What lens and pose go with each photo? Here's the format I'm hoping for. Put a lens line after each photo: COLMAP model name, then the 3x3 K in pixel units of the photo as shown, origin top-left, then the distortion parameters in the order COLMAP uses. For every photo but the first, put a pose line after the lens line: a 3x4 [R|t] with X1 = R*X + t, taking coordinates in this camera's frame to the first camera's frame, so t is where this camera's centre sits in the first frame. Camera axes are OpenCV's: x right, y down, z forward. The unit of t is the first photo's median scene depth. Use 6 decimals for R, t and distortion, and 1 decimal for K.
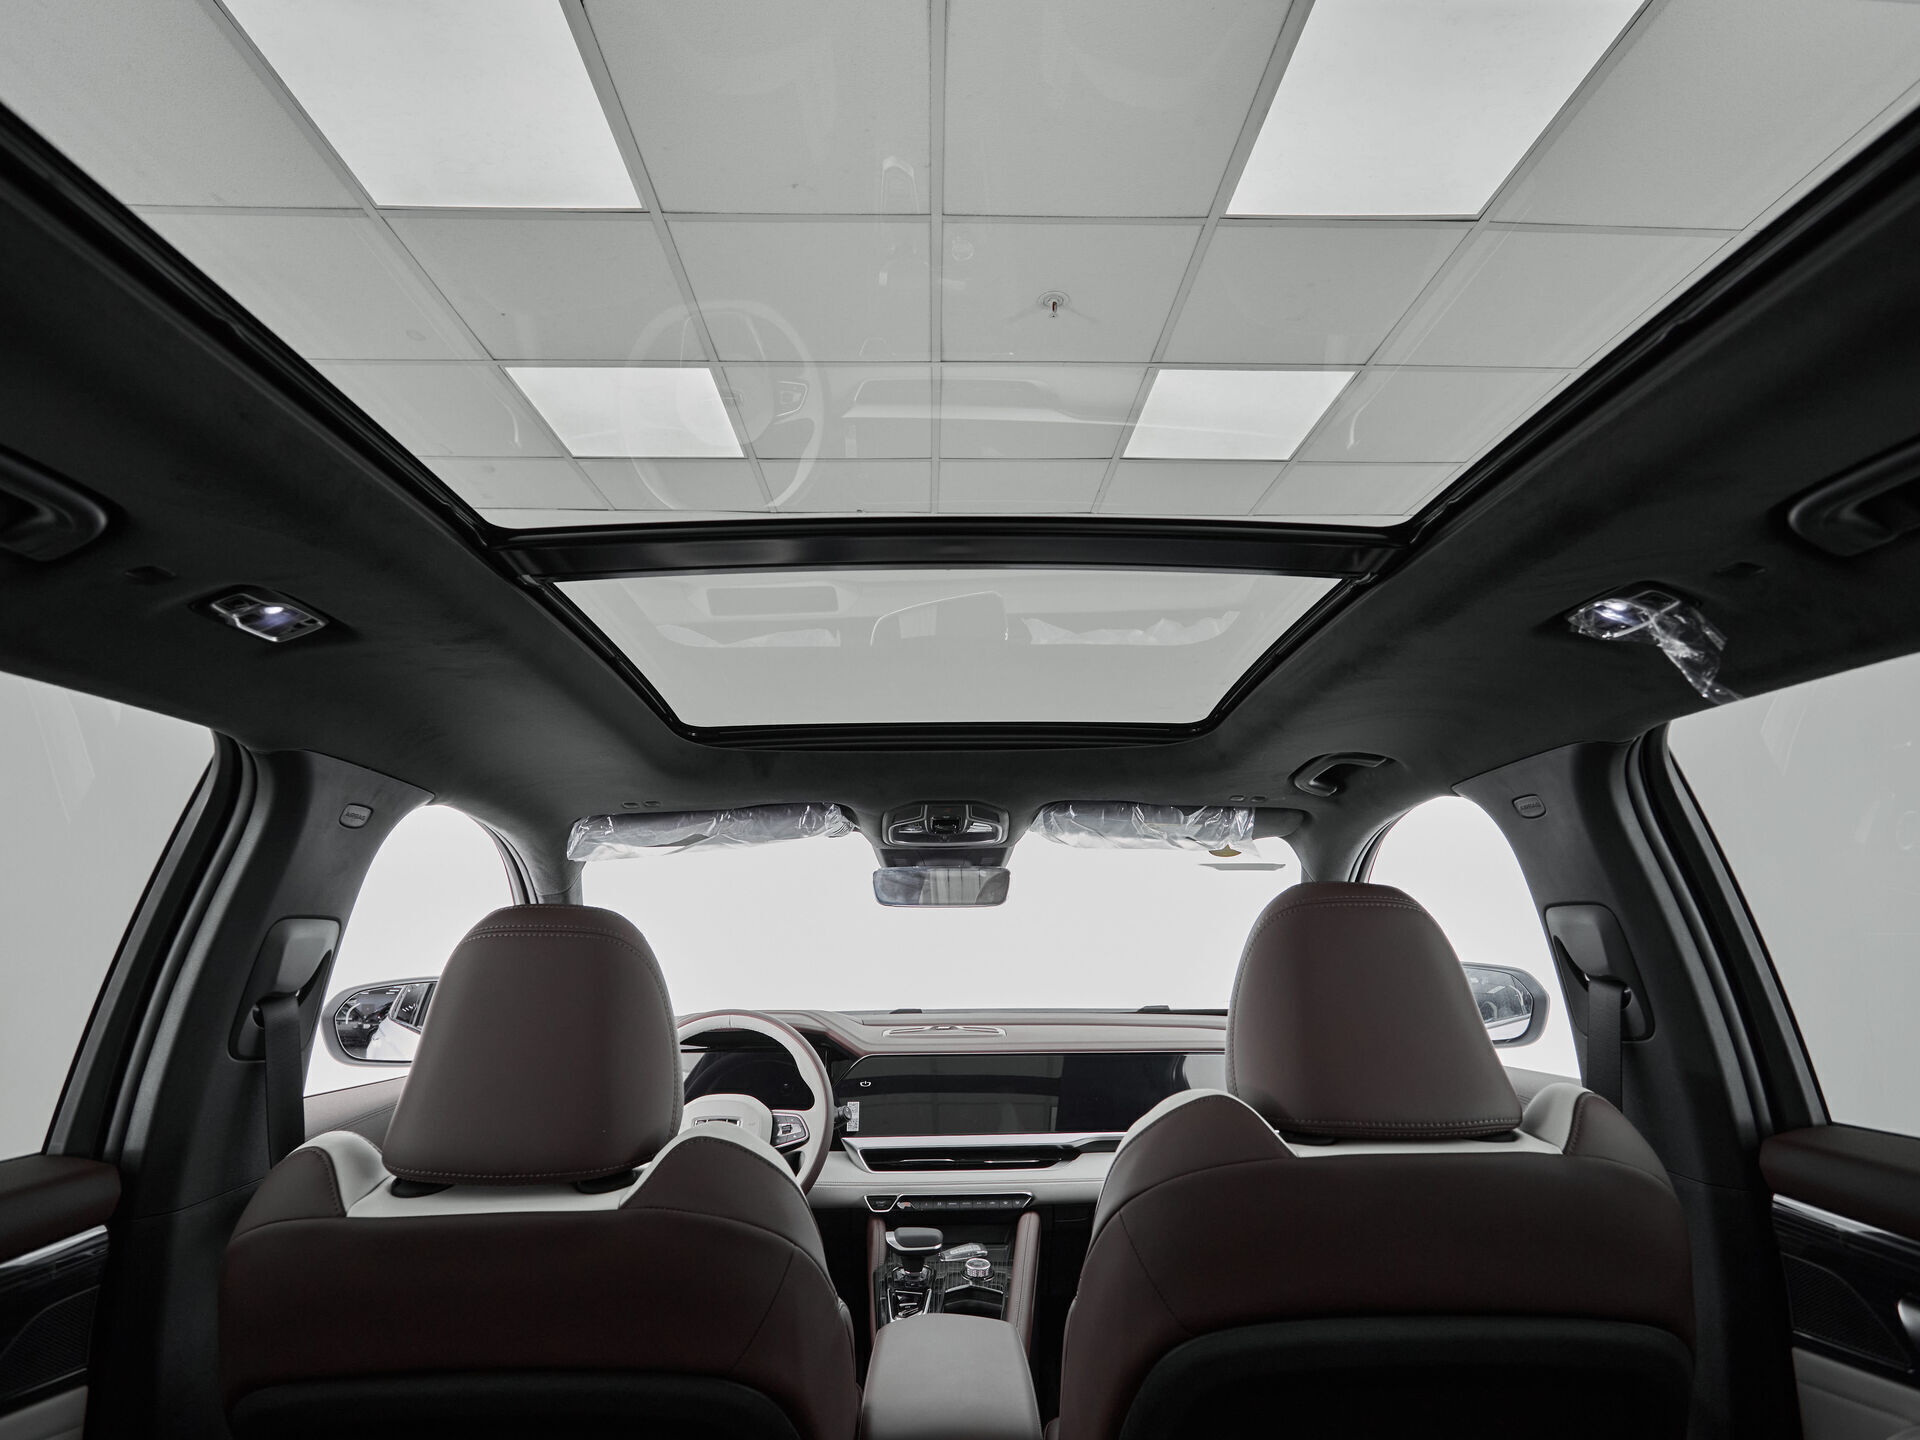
lens RADIAL K [[1020.1, 0, 936.8], [0, 1020.1, 718.3], [0, 0, 1]] dist [0.002436, 0.000409]
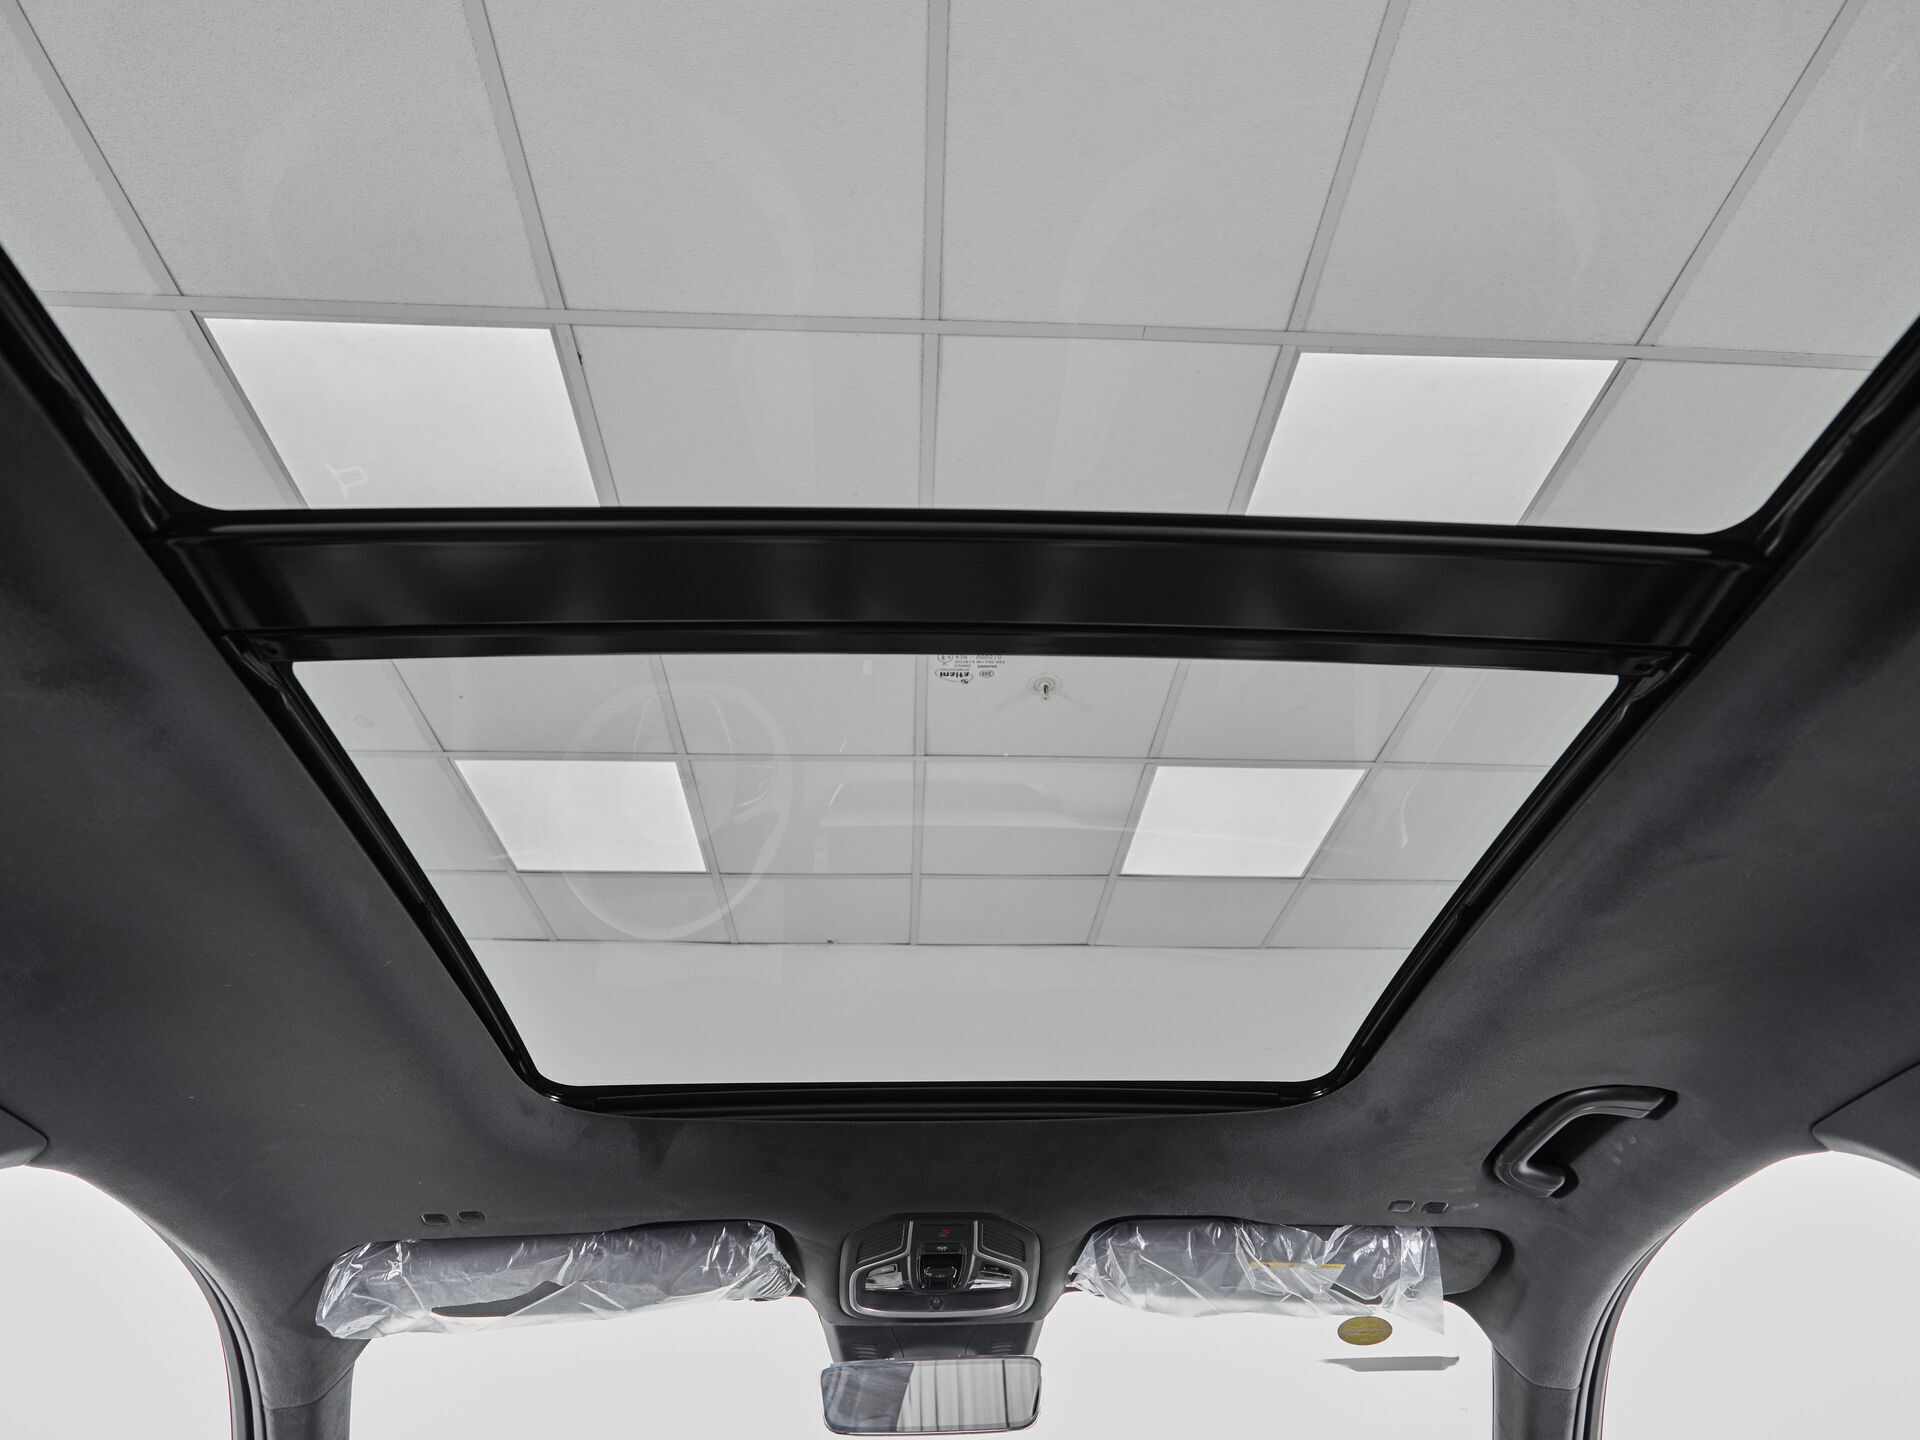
lens RADIAL K [[1020.1, 0, 936.8], [0, 1020.1, 718.3], [0, 0, 1]] dist [0.002436, 0.000409]
pose [[0.999669, 0.012304, 0.022608, -0.011545], [-0.000497, 0.887406, -0.460988, 0.089848], [-0.025735, 0.460824, 0.887118, 0.266924]]
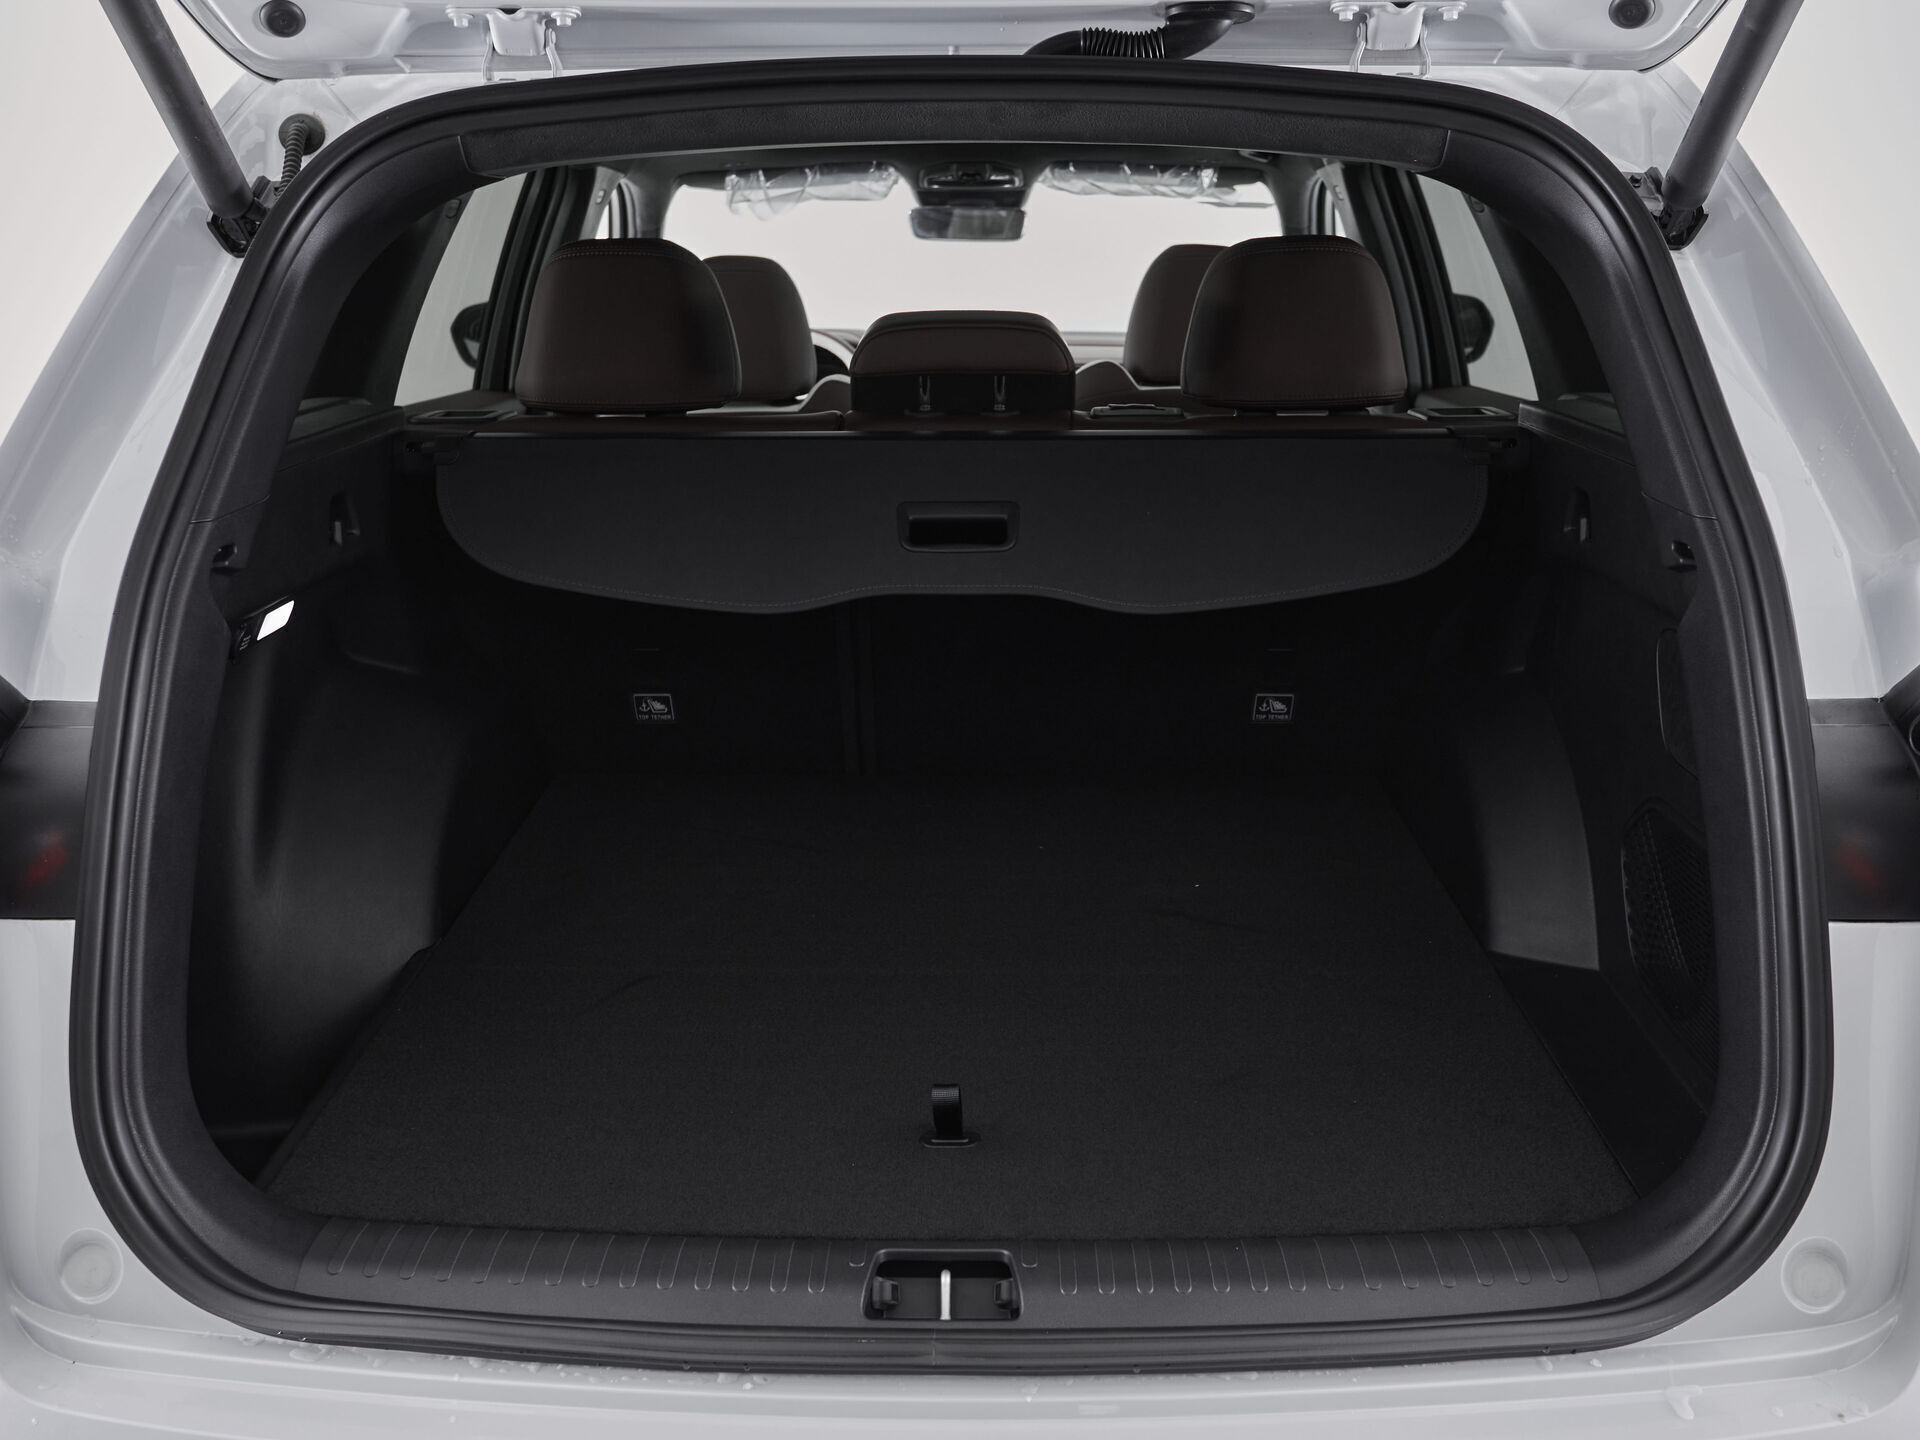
lens RADIAL K [[1676.0, 0, 960.0], [0, 1676.0, 720.0], [0, 0, 1]] dist [0.003155, 0.001217]
pose [[0.999879, 0.011118, -0.010848, 0.023324], [-0.004719, 0.882769, 0.469784, -0.251114], [0.014799, -0.469676, 0.882715, -1.028704]]
